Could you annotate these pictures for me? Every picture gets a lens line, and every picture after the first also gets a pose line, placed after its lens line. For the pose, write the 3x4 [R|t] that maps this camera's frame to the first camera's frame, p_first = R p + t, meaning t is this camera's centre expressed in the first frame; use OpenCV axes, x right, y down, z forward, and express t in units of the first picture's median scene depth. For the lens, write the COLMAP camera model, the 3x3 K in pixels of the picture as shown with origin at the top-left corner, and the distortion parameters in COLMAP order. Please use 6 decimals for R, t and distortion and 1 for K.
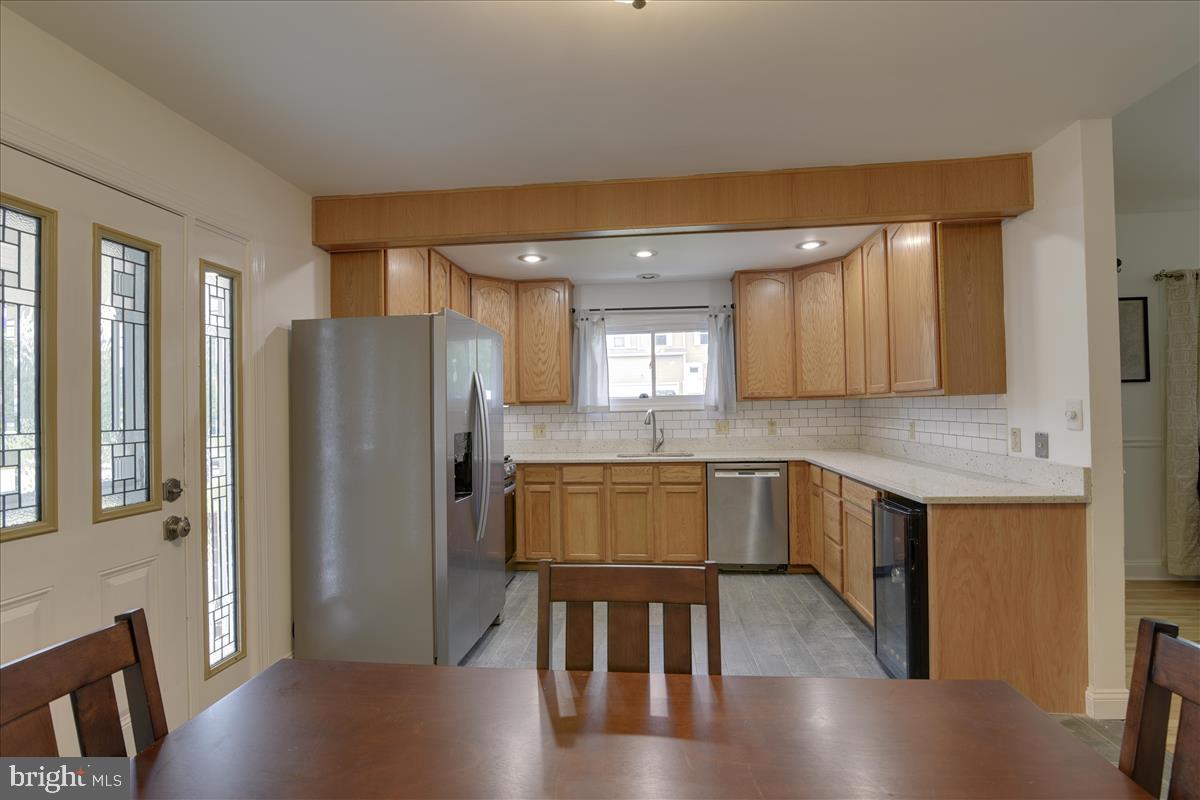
lens RADIAL K [[559.9, 0, 597.2], [0, 559.9, 403.6], [0, 0, 1]] dist [0.000167, 0.000082]
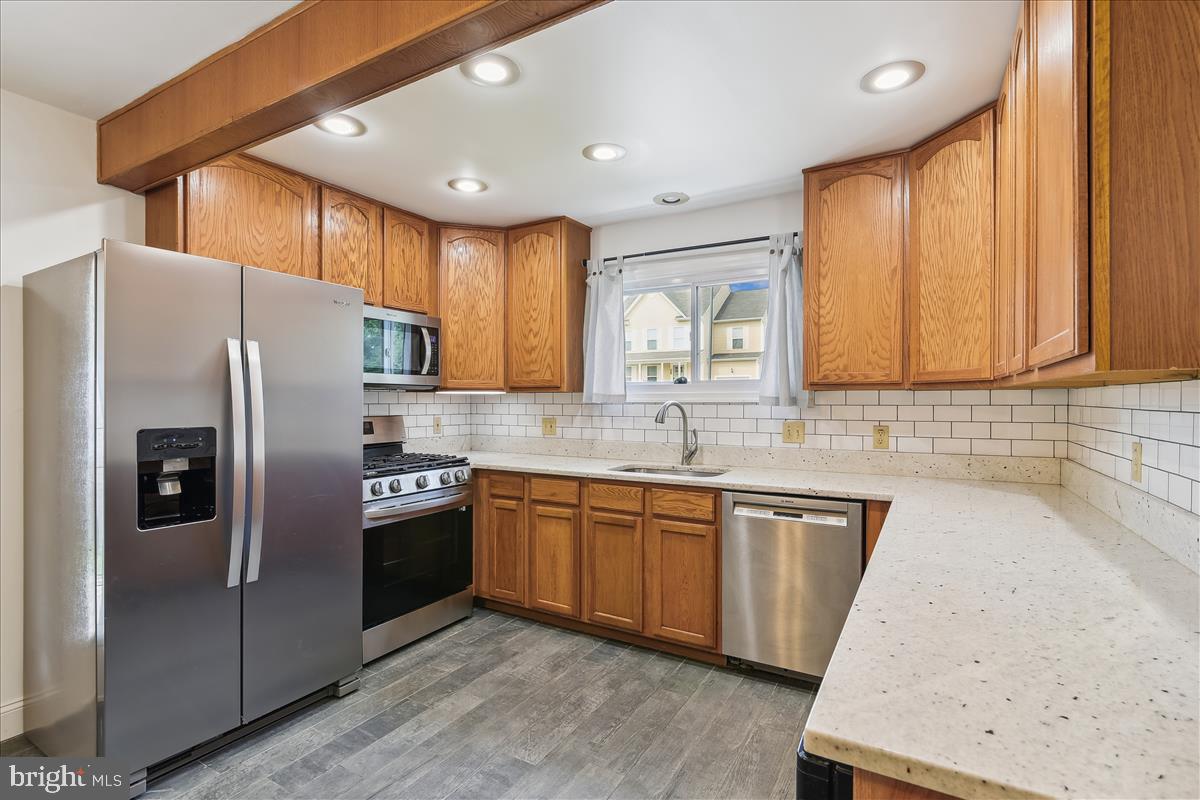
lens RADIAL K [[571.9, 0, 594.6], [0, 571.9, 405.2], [0, 0, 1]] dist [0.002382, 0.000294]
pose [[0.908769, 0.023837, -0.416618, 0.316456], [-0.014303, 0.999560, 0.025991, -0.000598], [0.417054, -0.017661, 0.908710, 0.367459]]
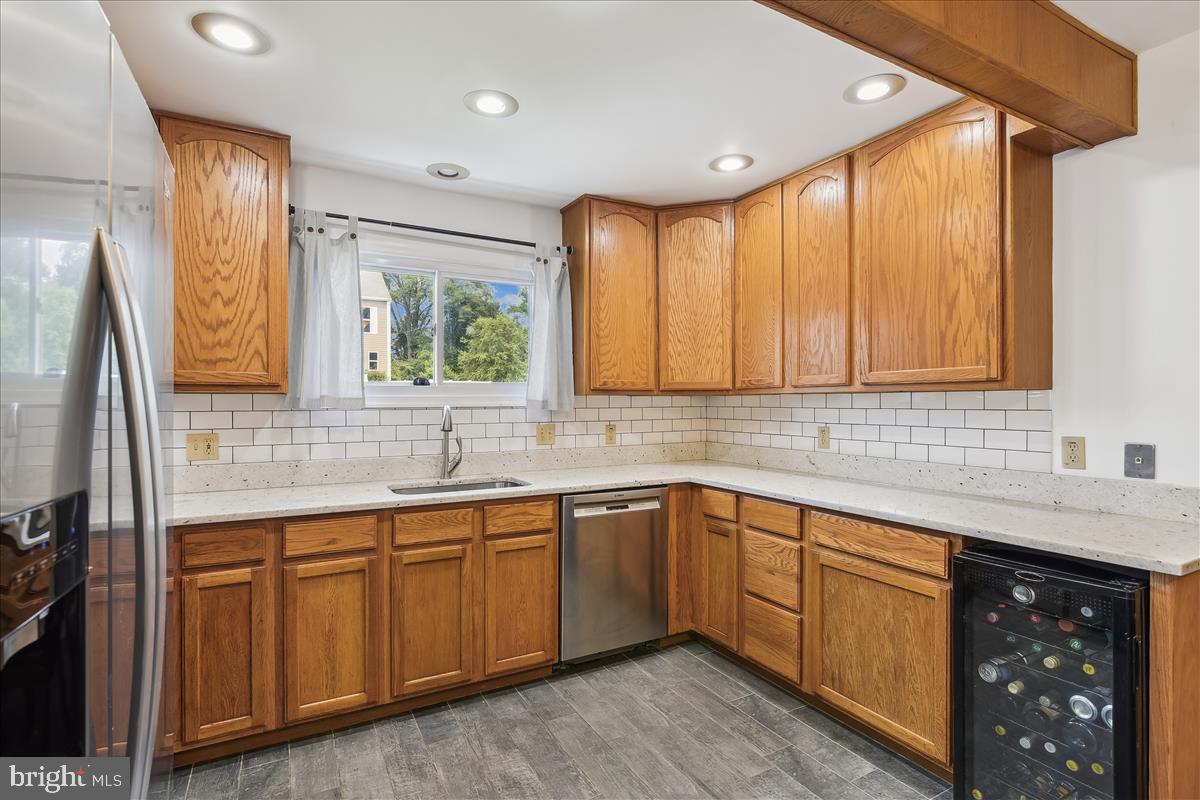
lens RADIAL K [[578.7, 0, 600.4], [0, 578.7, 404.6], [0, 0, 1]] dist [-0.000422, 0.000036]
pose [[0.820168, 0.015601, 0.571910, -0.123128], [-0.017855, 0.999839, -0.001670, 0.008683], [-0.571844, -0.008842, 0.820315, 0.453241]]
